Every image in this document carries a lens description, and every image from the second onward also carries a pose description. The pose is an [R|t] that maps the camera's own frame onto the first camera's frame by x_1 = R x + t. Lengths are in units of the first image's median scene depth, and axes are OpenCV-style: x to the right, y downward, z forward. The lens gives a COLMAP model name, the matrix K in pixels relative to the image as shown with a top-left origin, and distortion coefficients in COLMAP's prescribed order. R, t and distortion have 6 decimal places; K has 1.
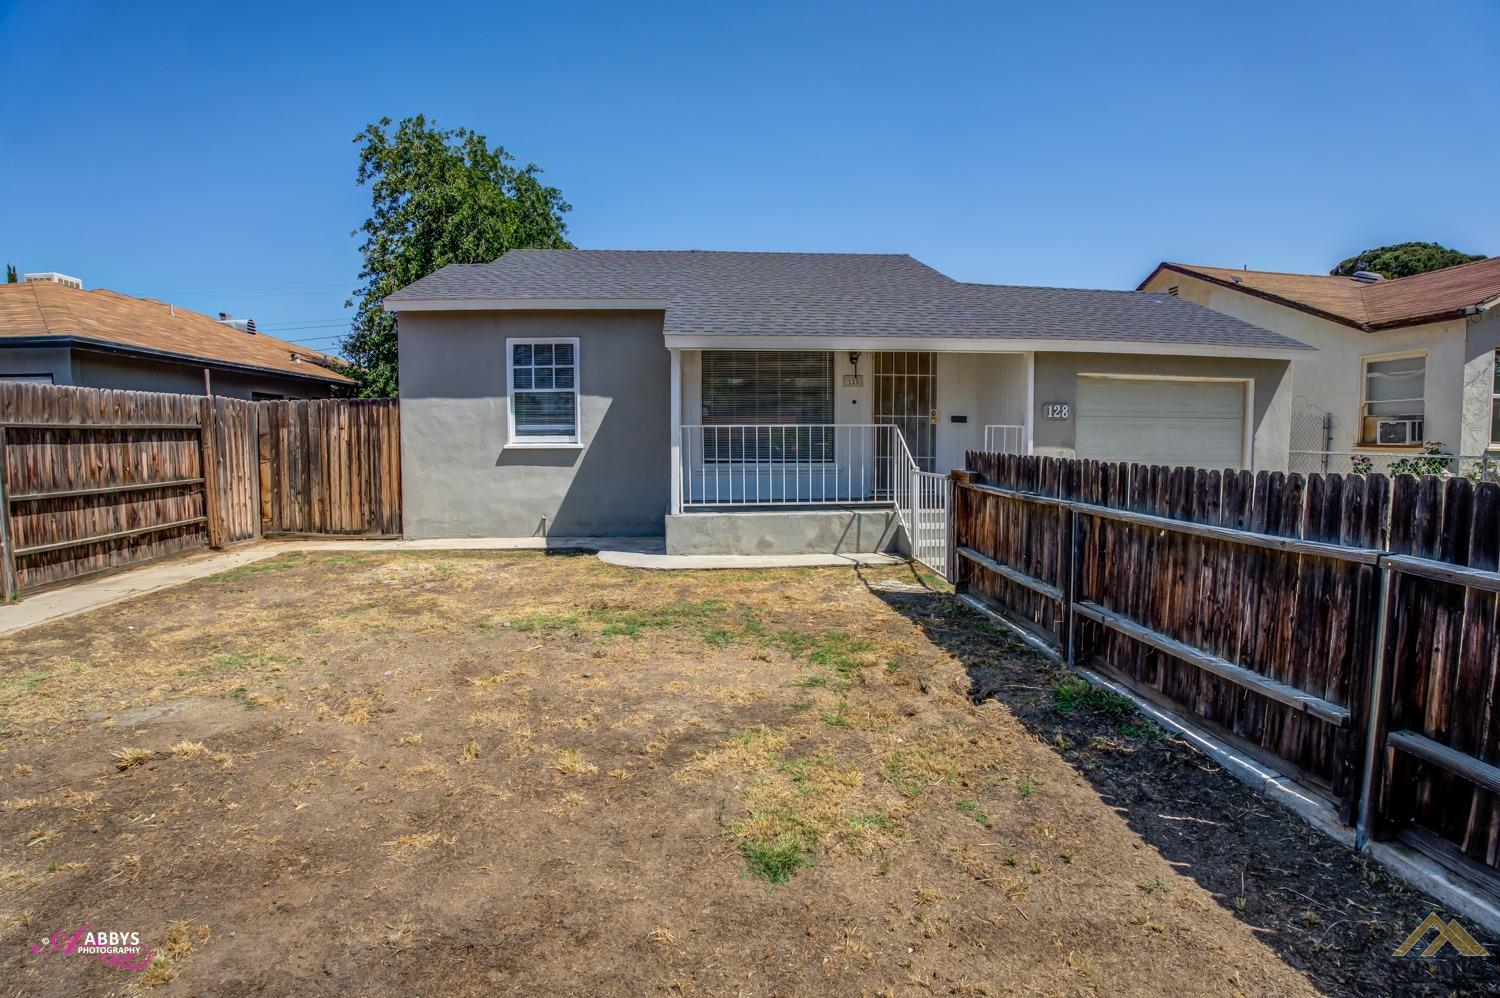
lens RADIAL K [[701.9, 0, 742.8], [0, 701.9, 504.2], [0, 0, 1]] dist [-0.106093, 0.019479]
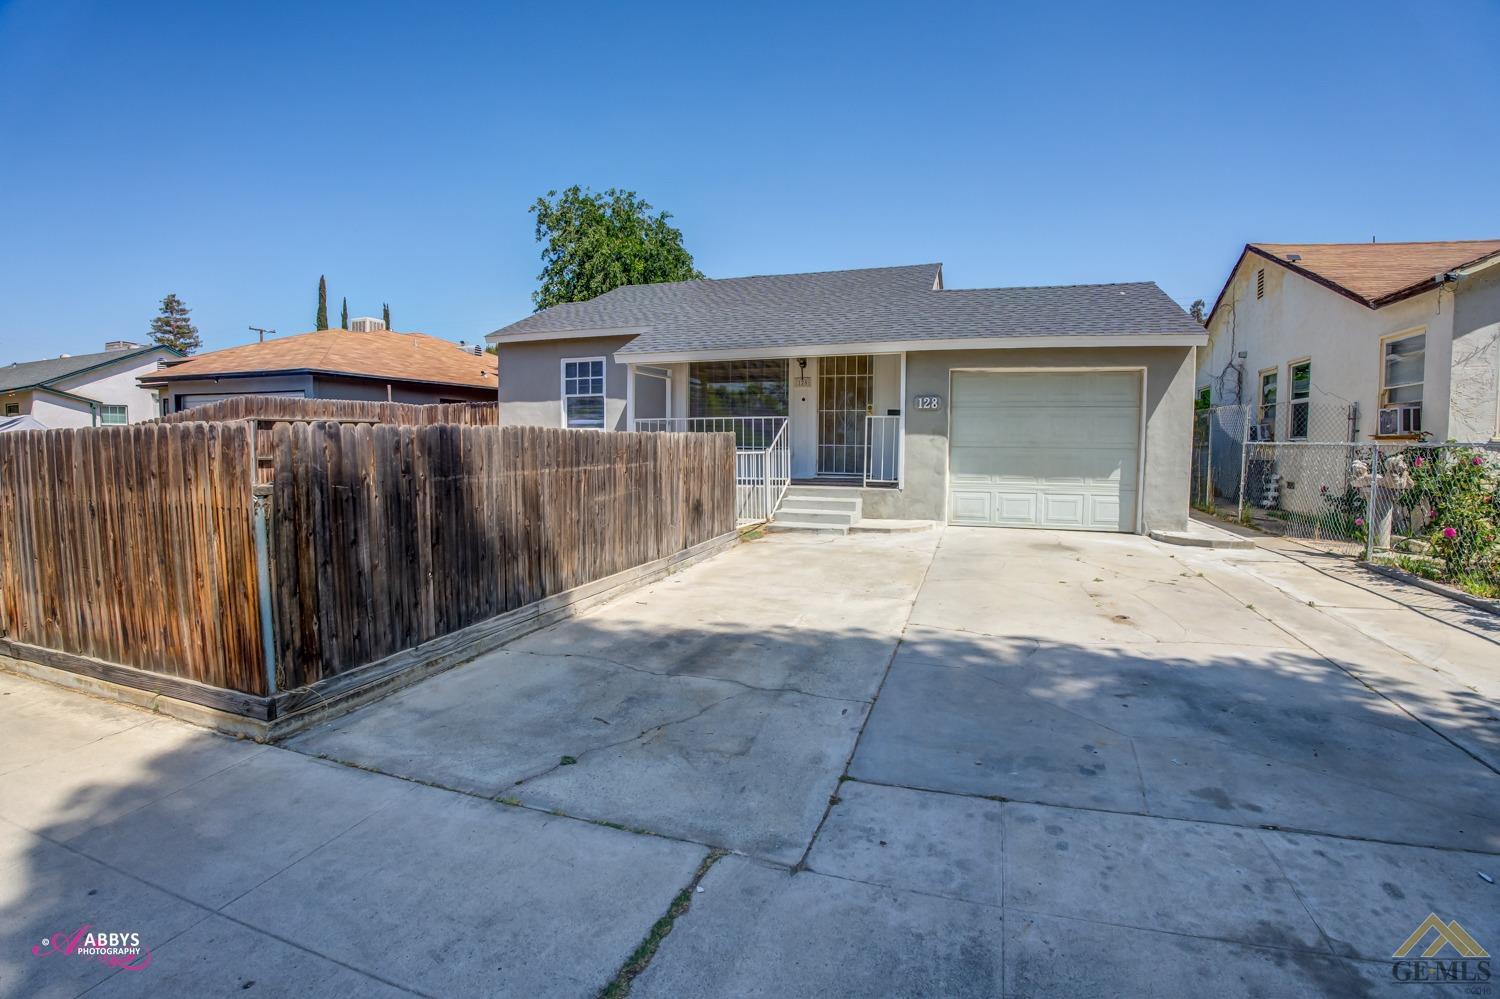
lens RADIAL K [[701.9, 0, 742.8], [0, 701.9, 504.7], [0, 0, 1]] dist [-0.106093, 0.019479]
pose [[0.919415, 0.040093, -0.391239, 0.548074], [-0.041708, 0.999120, 0.004374, 0.034473], [0.391071, 0.012296, 0.920279, -0.151051]]
